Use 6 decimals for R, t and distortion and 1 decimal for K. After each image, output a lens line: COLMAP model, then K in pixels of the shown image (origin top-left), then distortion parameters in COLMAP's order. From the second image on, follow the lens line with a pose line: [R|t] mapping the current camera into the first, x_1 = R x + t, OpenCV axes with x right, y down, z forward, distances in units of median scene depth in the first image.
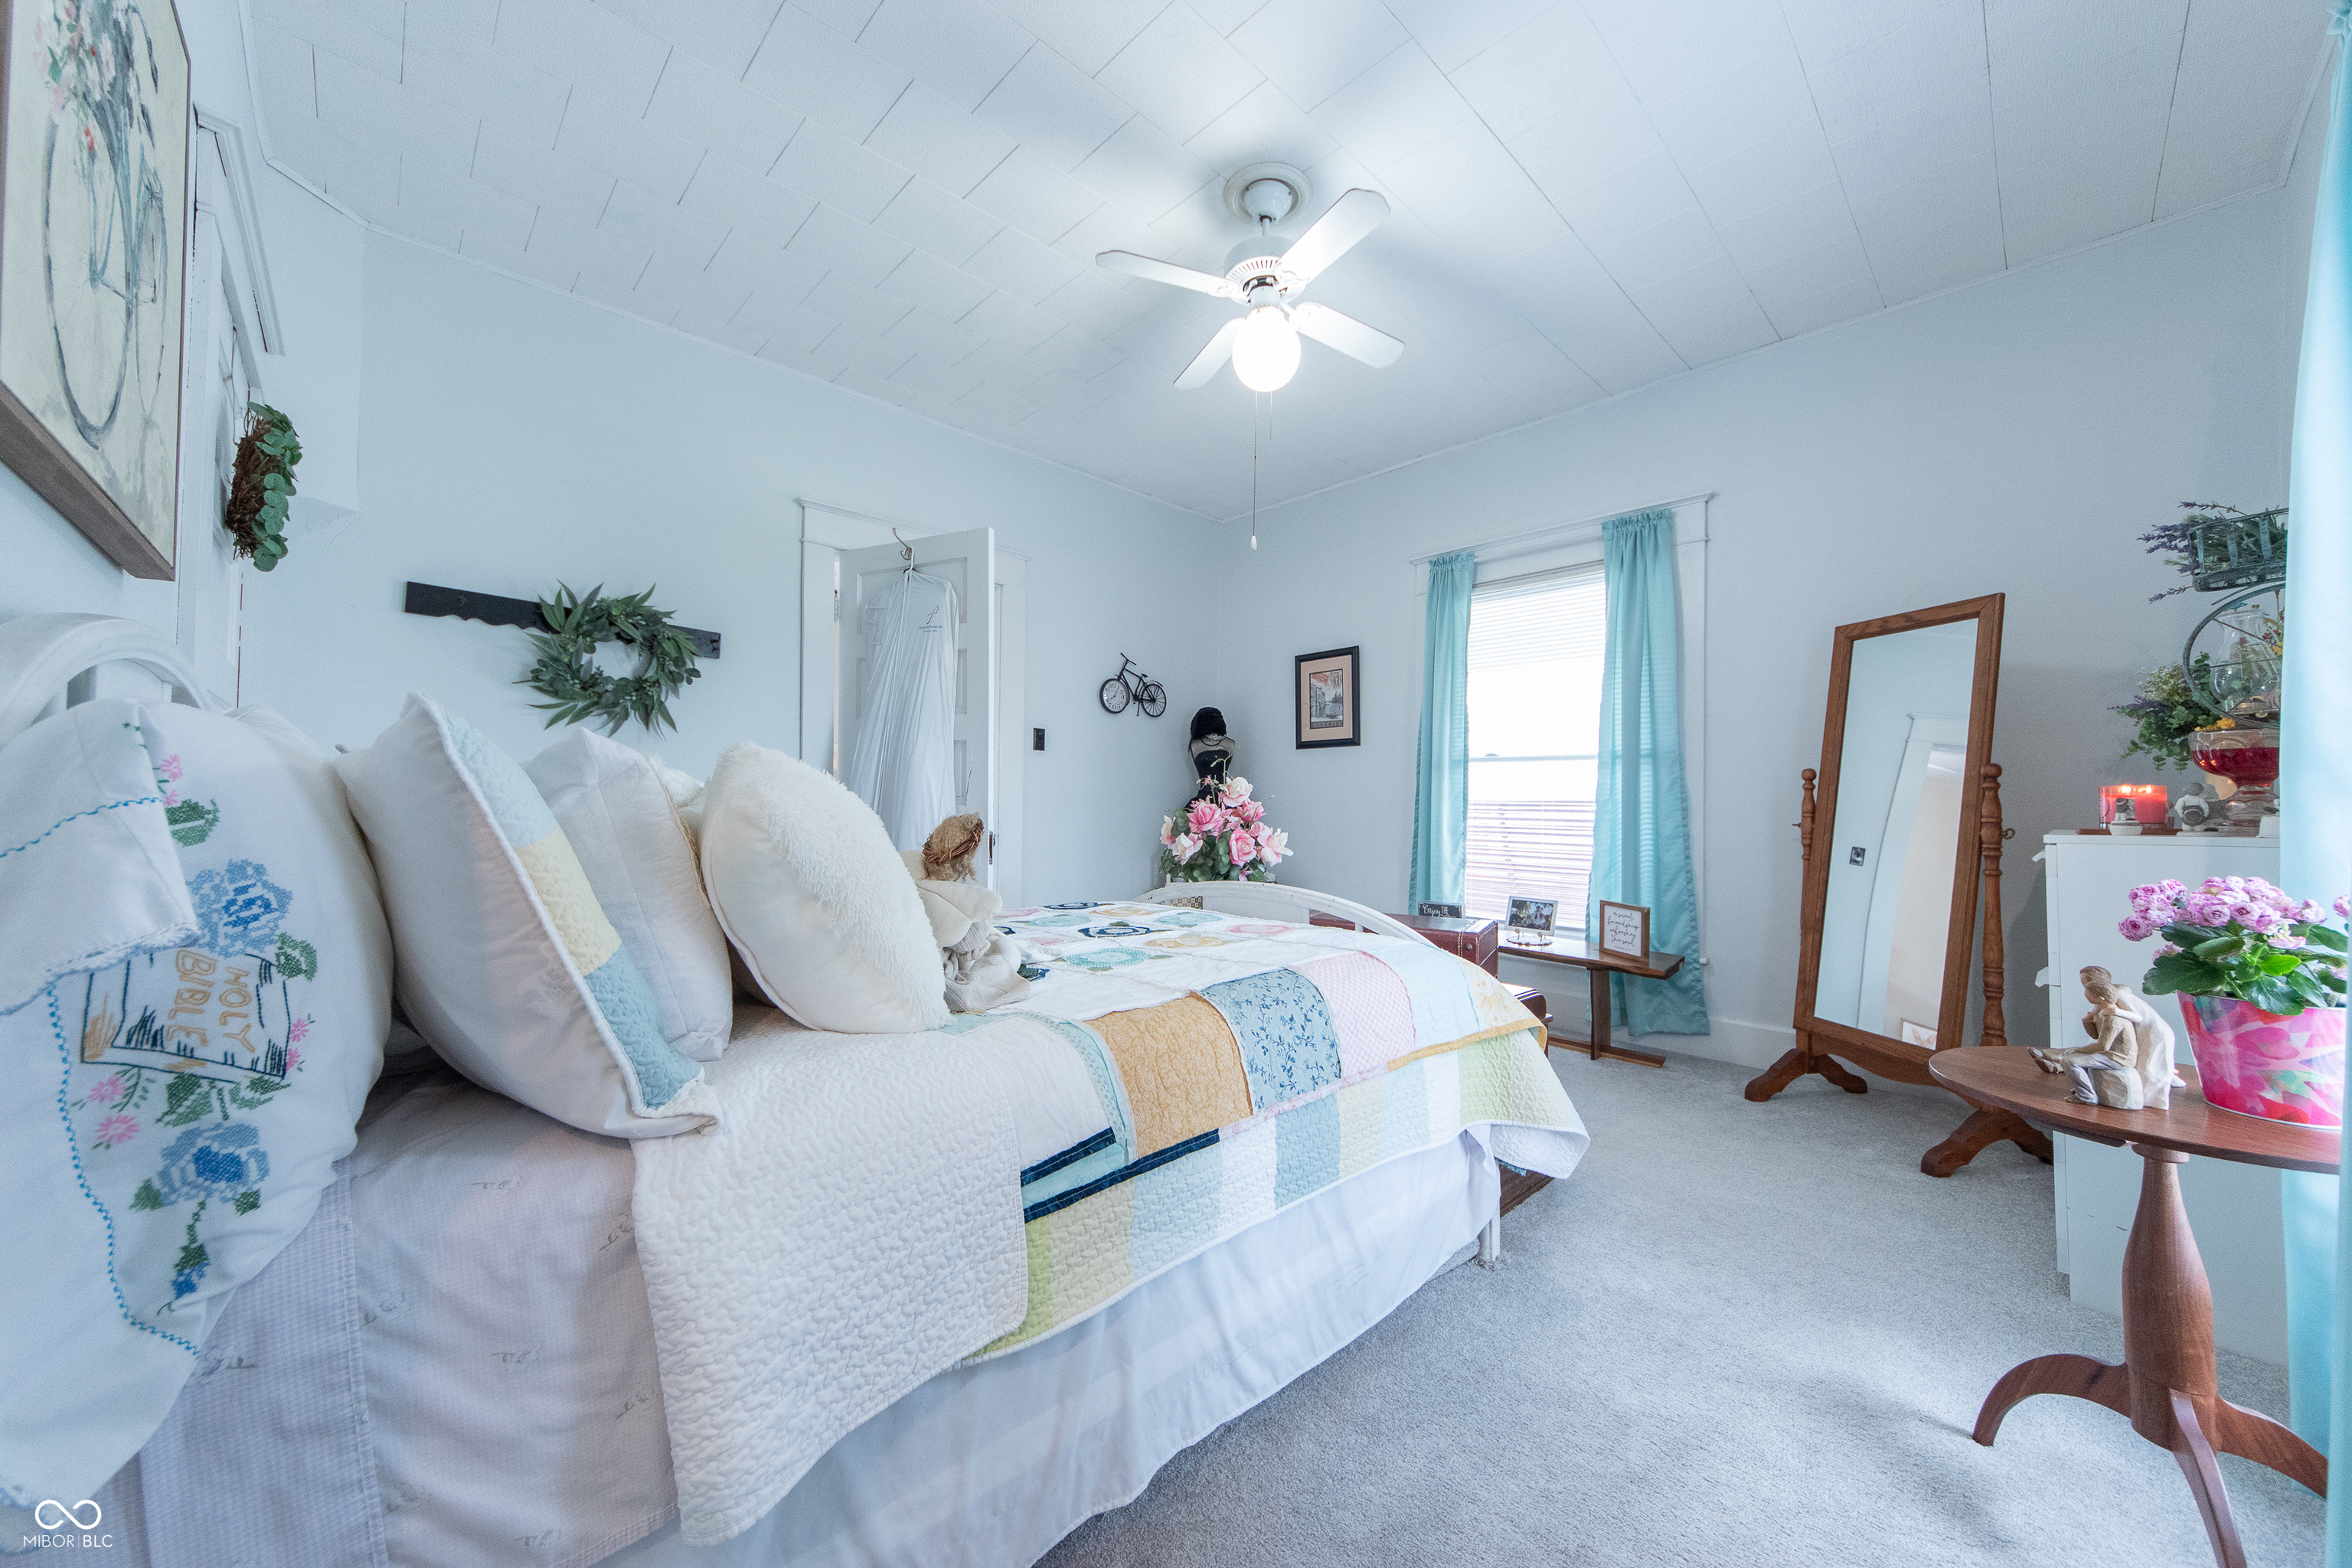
lens RADIAL K [[842.5, 0, 1184.0], [0, 842.5, 782.9], [0, 0, 1]] dist [-0.007750, 0.001673]
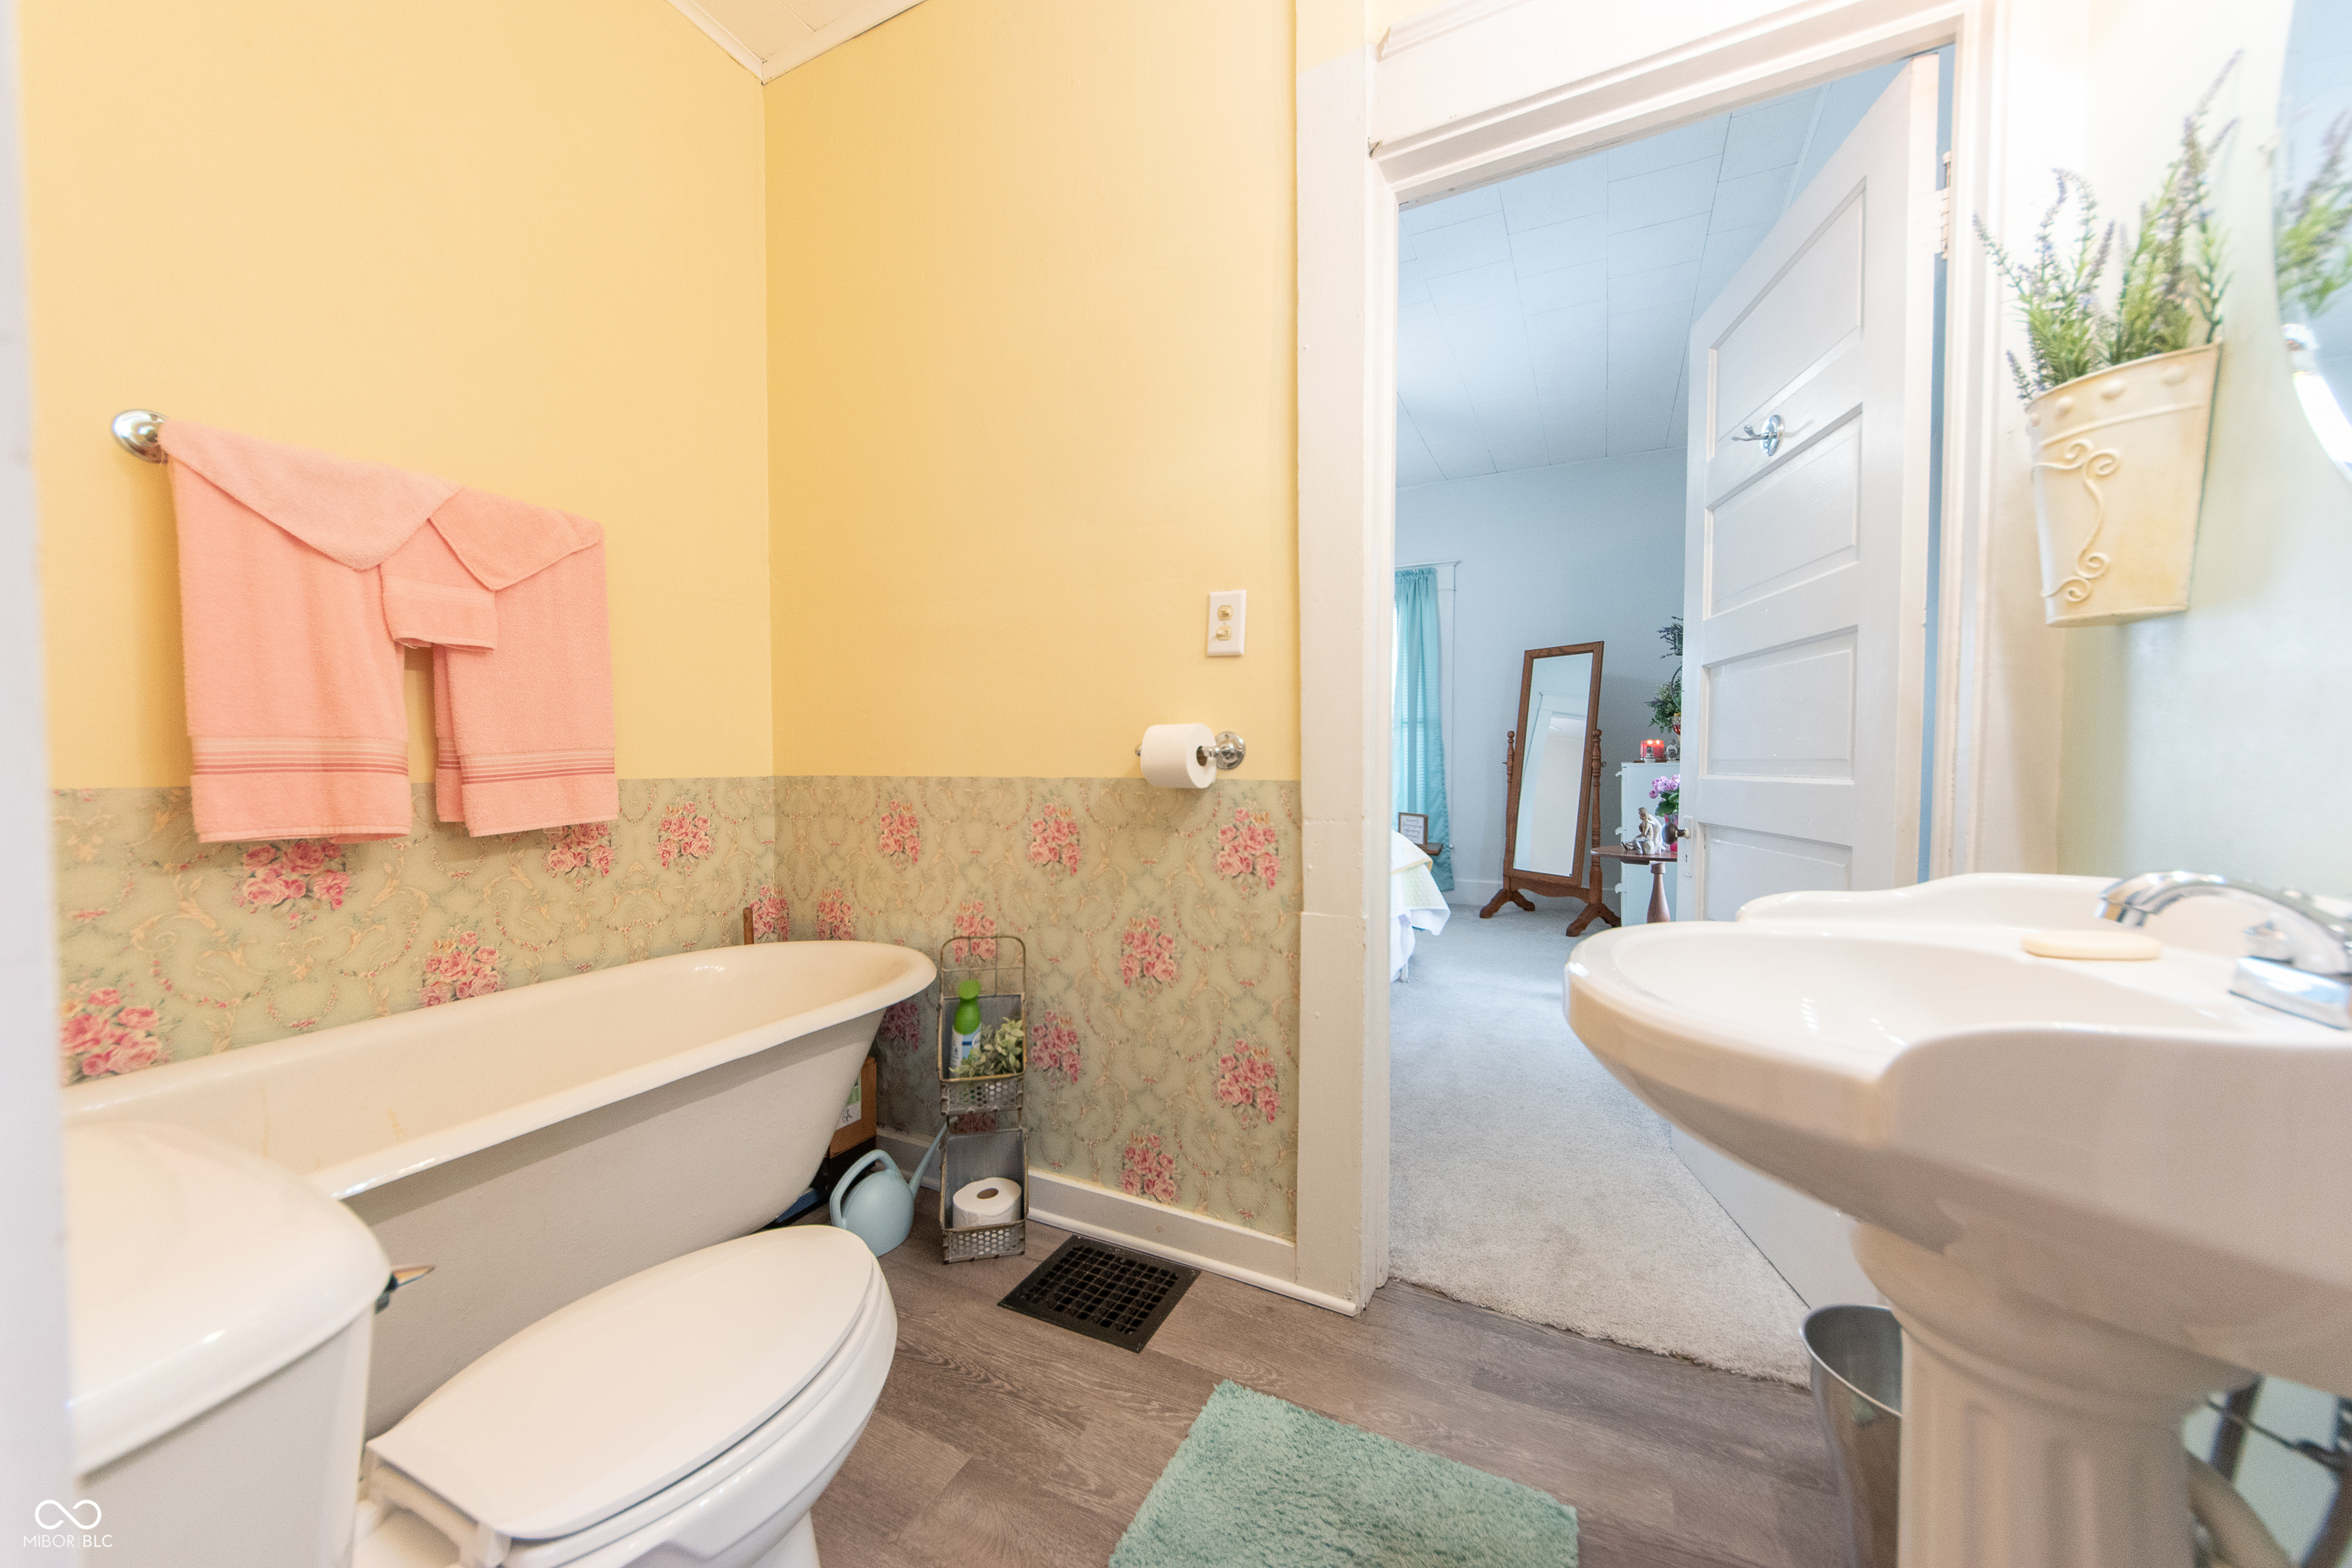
lens RADIAL K [[842.5, 0, 1170.9], [0, 842.5, 785.0], [0, 0, 1]] dist [-0.007750, 0.001673]
pose [[0.944905, -0.027878, 0.326157, -0.587209], [0.008881, 0.998183, 0.059589, -0.017027], [-0.327225, -0.053409, 0.943436, -0.505761]]
